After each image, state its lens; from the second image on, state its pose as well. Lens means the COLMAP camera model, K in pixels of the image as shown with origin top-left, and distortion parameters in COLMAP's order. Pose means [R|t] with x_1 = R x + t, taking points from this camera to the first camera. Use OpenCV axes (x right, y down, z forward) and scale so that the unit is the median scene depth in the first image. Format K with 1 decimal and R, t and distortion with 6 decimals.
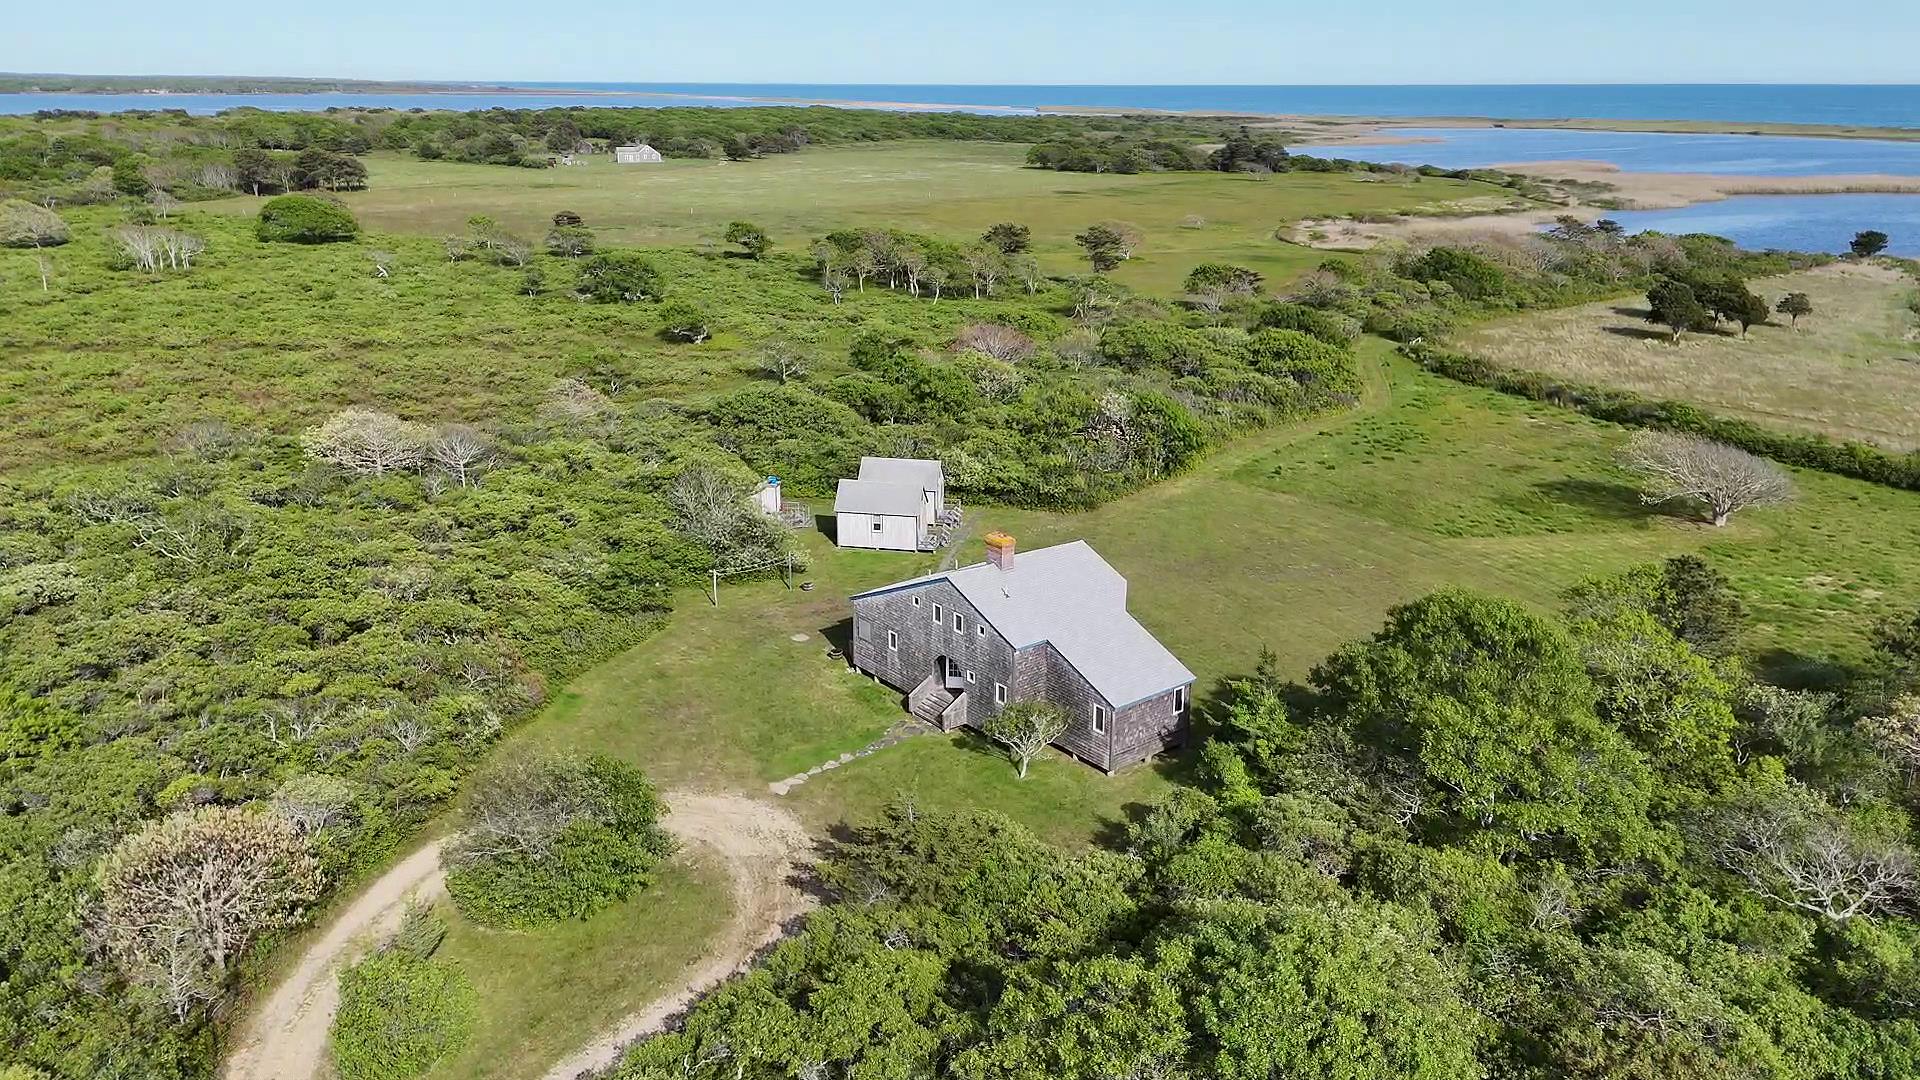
lens RADIAL K [[1394.5, 0, 960.0], [0, 1394.5, 540.0], [0, 0, 1]] dist [0.007480, 0.001241]
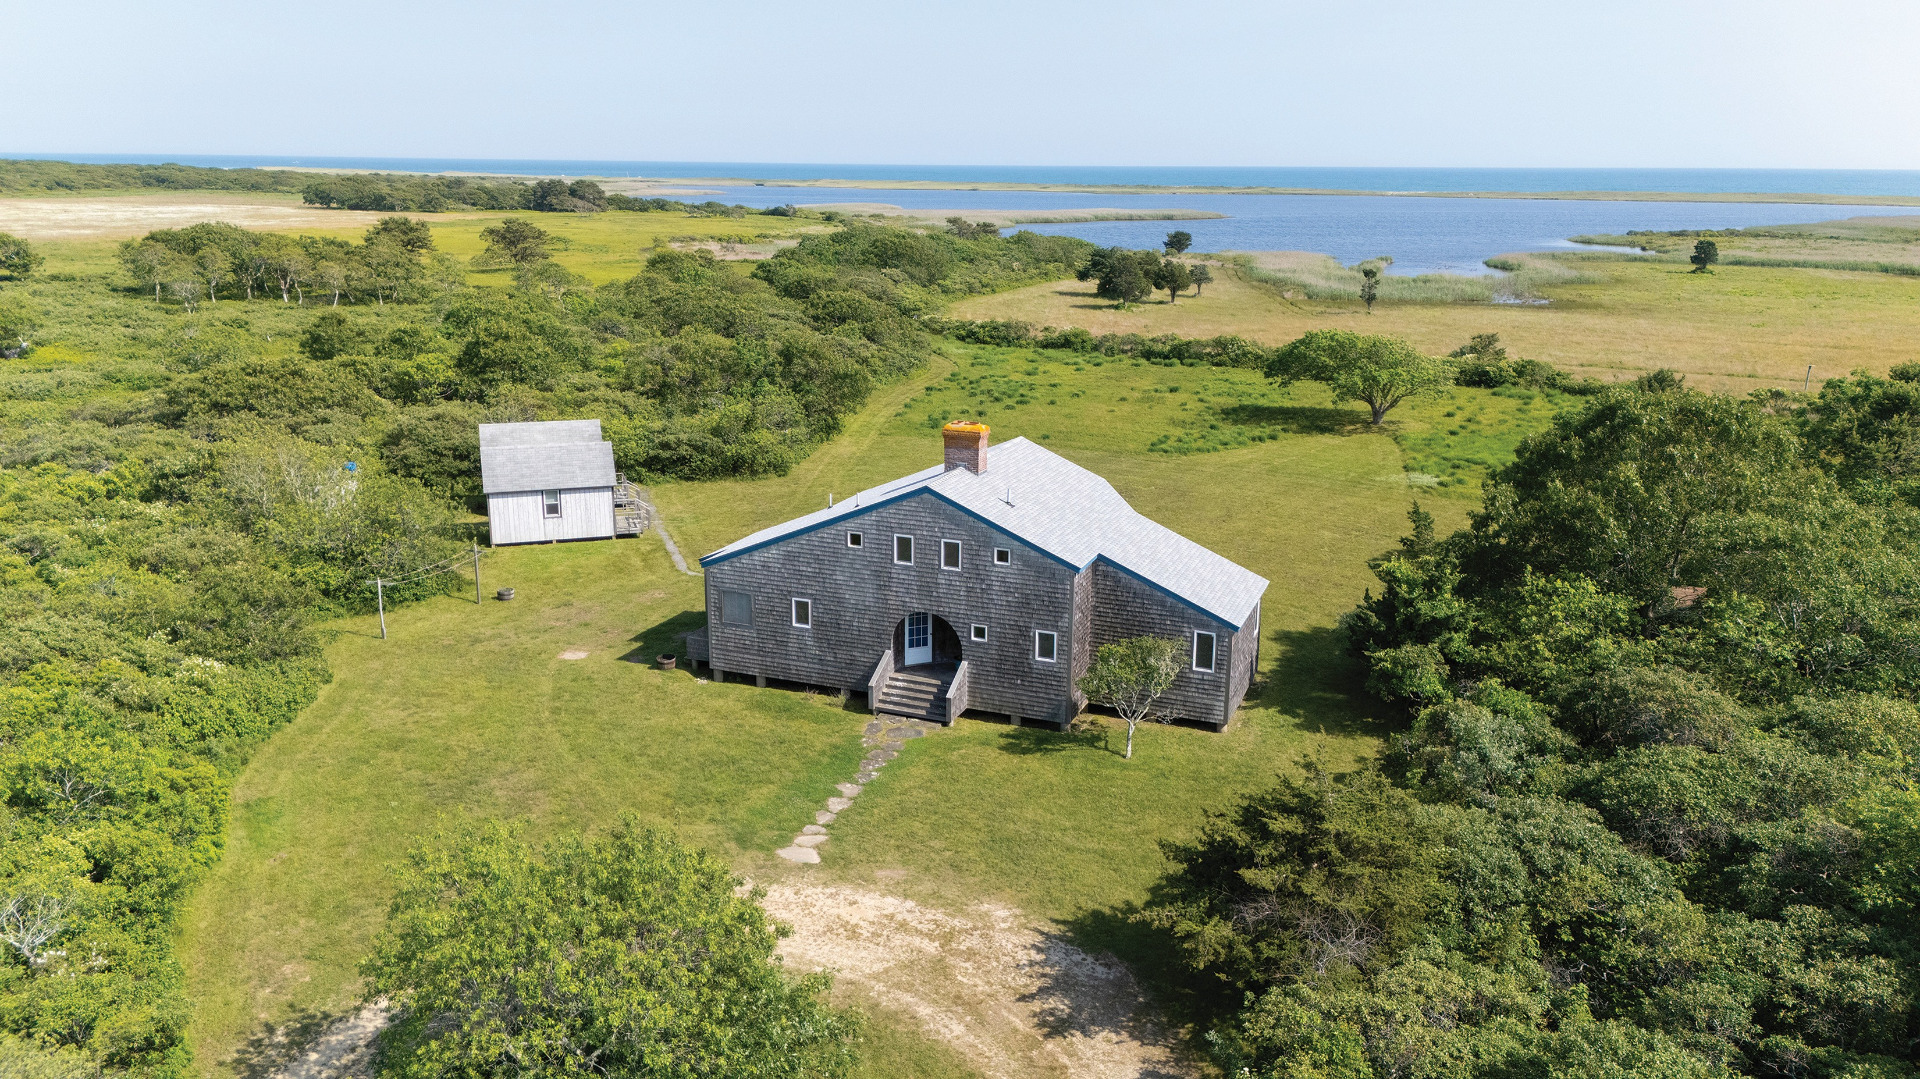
lens RADIAL K [[1394.5, 0, 960.0], [0, 1394.5, 539.5], [0, 0, 1]] dist [0.007480, 0.001241]
pose [[0.868519, -0.119318, 0.481080, -0.207199], [0.143074, 0.989629, -0.012849, 0.040888], [-0.474557, 0.079990, 0.876583, 0.282171]]
